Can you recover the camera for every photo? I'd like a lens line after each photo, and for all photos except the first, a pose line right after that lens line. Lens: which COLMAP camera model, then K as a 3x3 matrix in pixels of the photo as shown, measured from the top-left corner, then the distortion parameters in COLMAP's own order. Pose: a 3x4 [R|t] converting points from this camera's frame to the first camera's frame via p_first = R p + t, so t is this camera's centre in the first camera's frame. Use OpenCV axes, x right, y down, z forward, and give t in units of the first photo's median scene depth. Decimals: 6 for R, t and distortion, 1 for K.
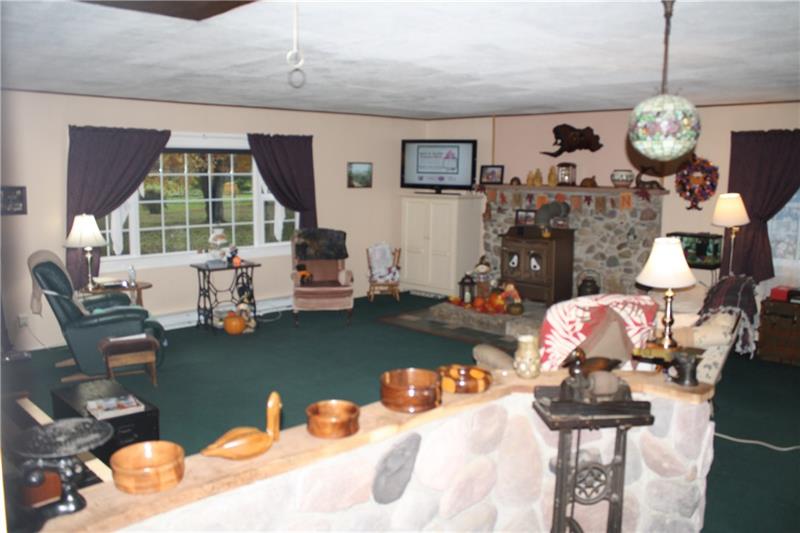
lens RADIAL K [[682.9, 0, 402.0], [0, 682.9, 268.9], [0, 0, 1]] dist [-0.162340, 0.154608]
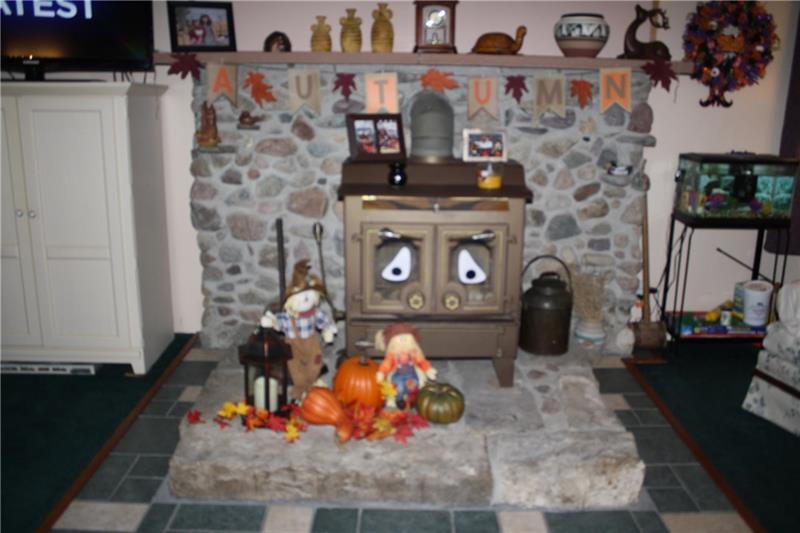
lens RADIAL K [[682.9, 0, 402.0], [0, 682.9, 268.9], [0, 0, 1]] dist [-0.162340, 0.154608]
pose [[0.713775, -0.175239, 0.678098, -0.068761], [0.089315, 0.983062, 0.160036, -0.064213], [-0.694657, -0.053666, 0.717337, 0.745015]]
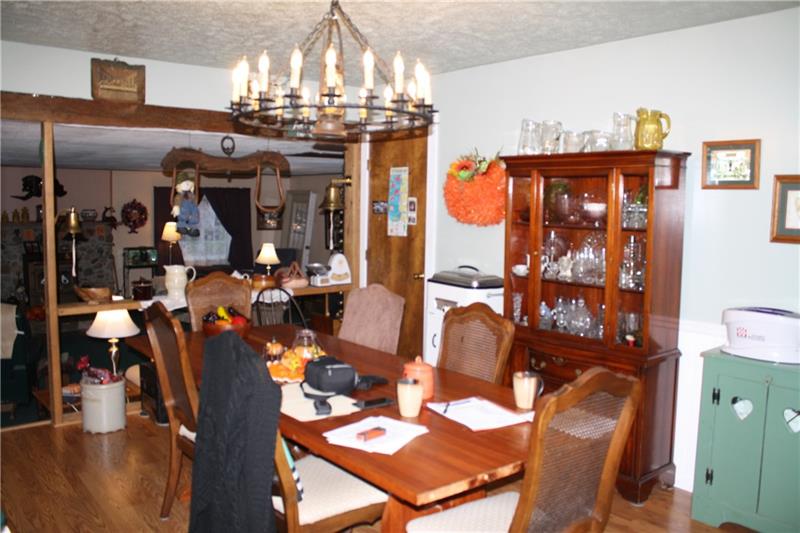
lens RADIAL K [[682.9, 0, 402.0], [0, 682.9, 268.9], [0, 0, 1]] dist [-0.162340, 0.154608]
pose [[0.115139, -0.099560, 0.988348, -1.021515], [0.123629, 0.988665, 0.085189, -0.055642], [-0.985626, 0.112380, 0.126143, 0.144841]]
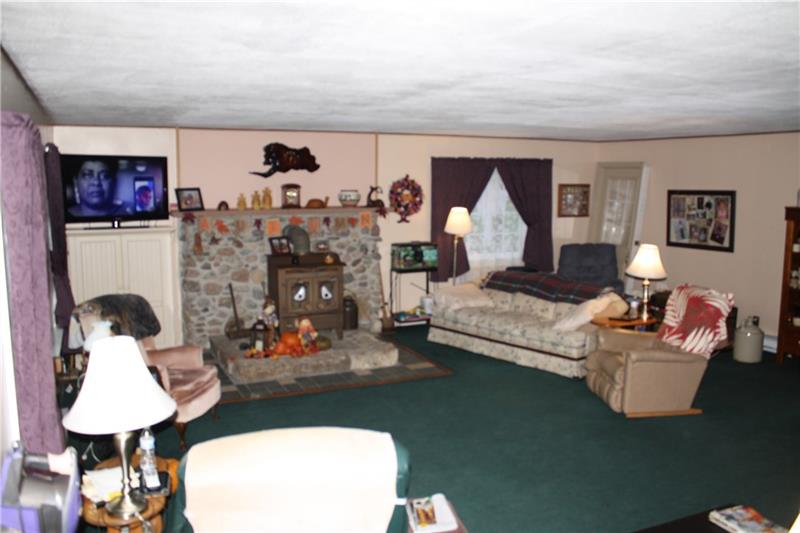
lens RADIAL K [[682.9, 0, 402.0], [0, 682.9, 268.9], [0, 0, 1]] dist [-0.162340, 0.154608]
pose [[0.342986, -0.130403, 0.930245, -0.627777], [0.132329, 0.987149, 0.089590, -0.107322], [-0.929973, 0.092371, 0.355834, 0.542020]]
